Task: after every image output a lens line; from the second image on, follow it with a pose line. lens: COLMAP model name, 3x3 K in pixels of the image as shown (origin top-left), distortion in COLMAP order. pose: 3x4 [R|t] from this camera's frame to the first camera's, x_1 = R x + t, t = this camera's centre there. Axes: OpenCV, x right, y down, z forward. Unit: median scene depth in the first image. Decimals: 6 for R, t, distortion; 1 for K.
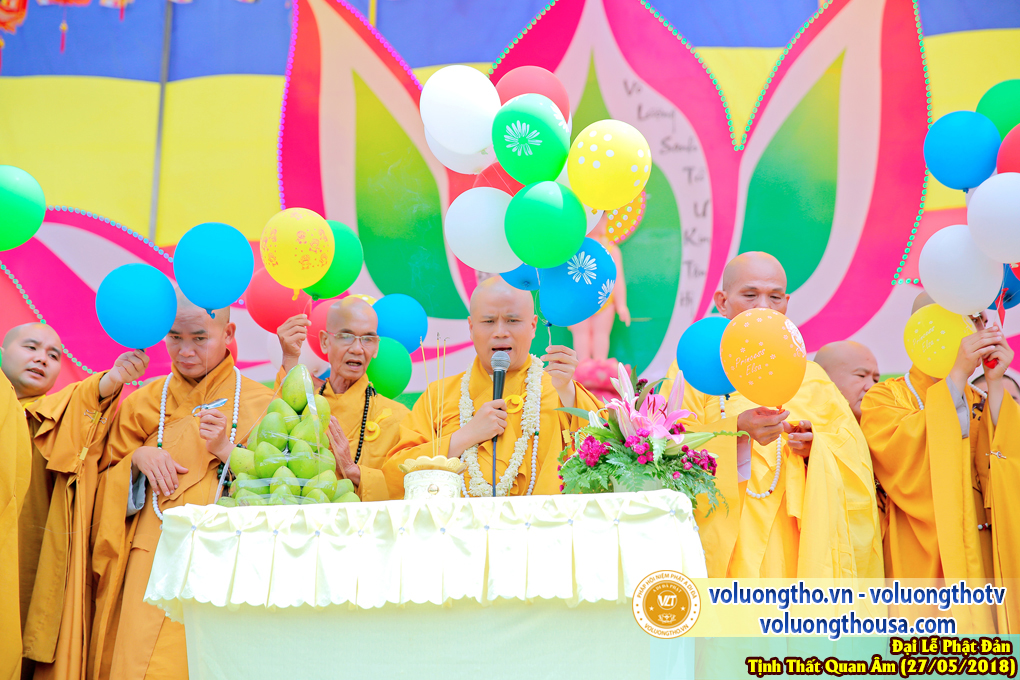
lens RADIAL K [[1889.6, 0, 510.0], [0, 1889.6, 340.0], [0, 0, 1]] dist [0.221573, -0.267851]
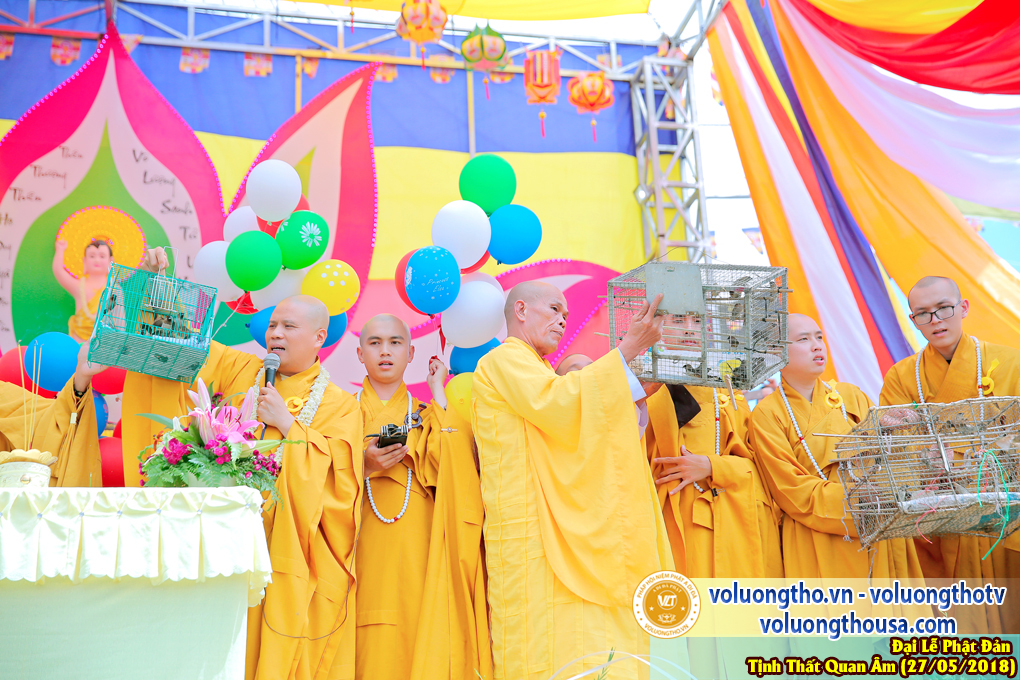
lens RADIAL K [[1493.0, 0, 510.0], [0, 1493.0, 340.0], [0, 0, 1]] dist [0.130543, 0.006282]
pose [[0.938390, 0.073825, 0.337602, -0.081234], [-0.064998, 0.997185, -0.037391, 0.011342], [-0.339411, 0.013144, 0.940546, 0.054627]]
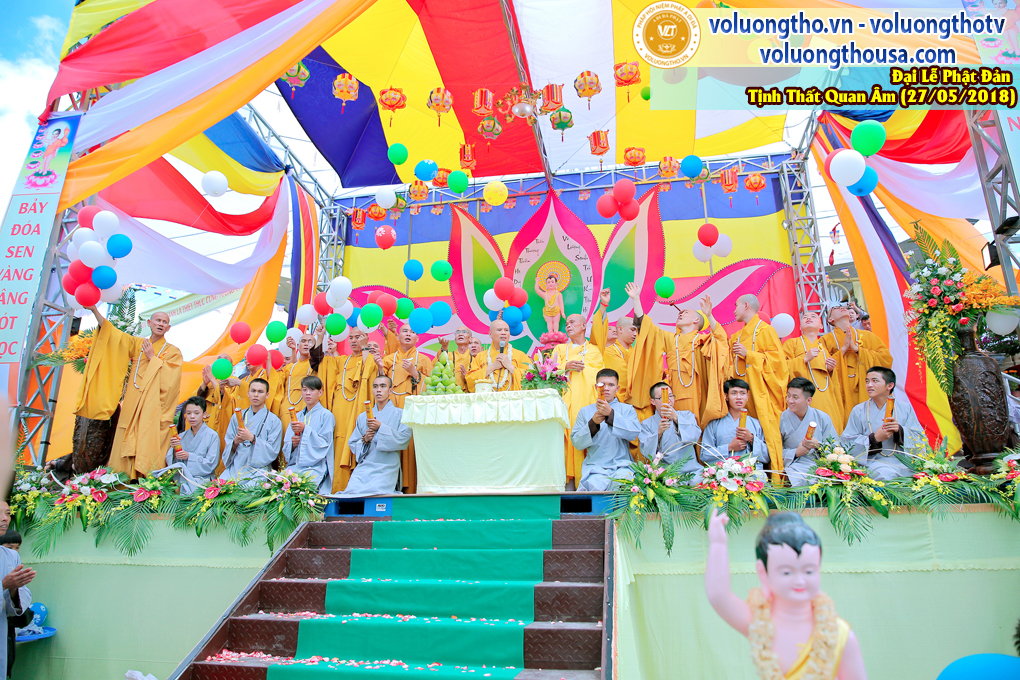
lens RADIAL K [[690.7, 0, 510.0], [0, 690.7, 340.0], [0, 0, 1]] dist [-0.110295, 0.082500]
pose [[0.998418, -0.028546, -0.048440, 0.069902], [0.030533, 0.998701, 0.040787, -0.057442], [0.047213, -0.042202, 0.997993, -0.225559]]
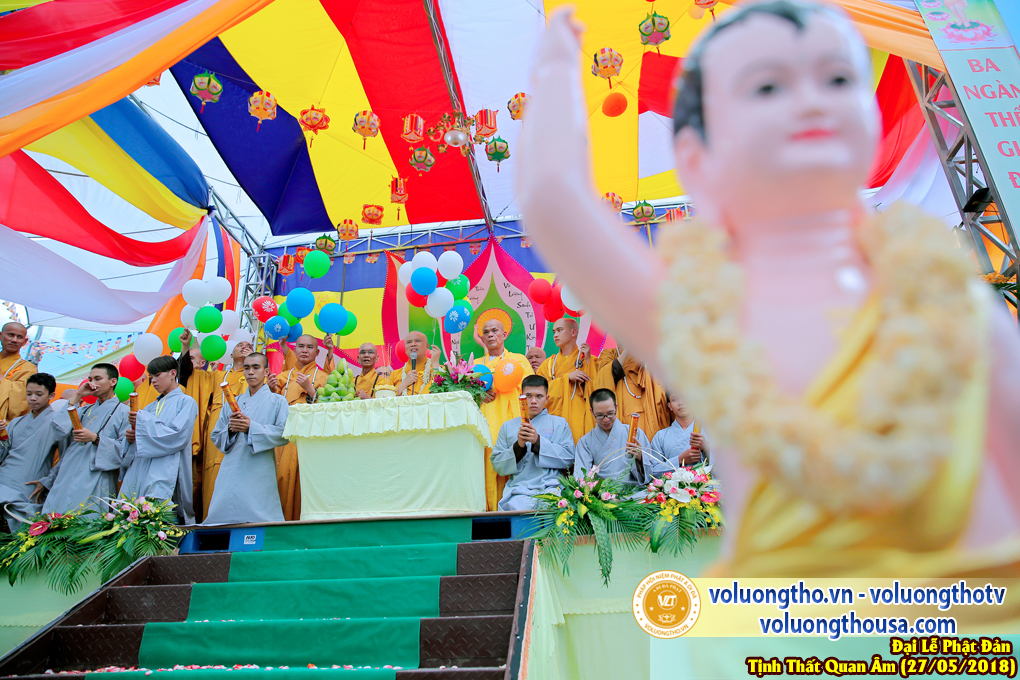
lens RADIAL K [[690.7, 0, 510.0], [0, 690.7, 340.0], [0, 0, 1]] dist [-0.110295, 0.082500]
pose [[0.999130, -0.038157, 0.016845, 0.133281], [0.039428, 0.995769, -0.082998, 0.088341], [-0.013607, 0.083590, 0.996407, -0.026984]]
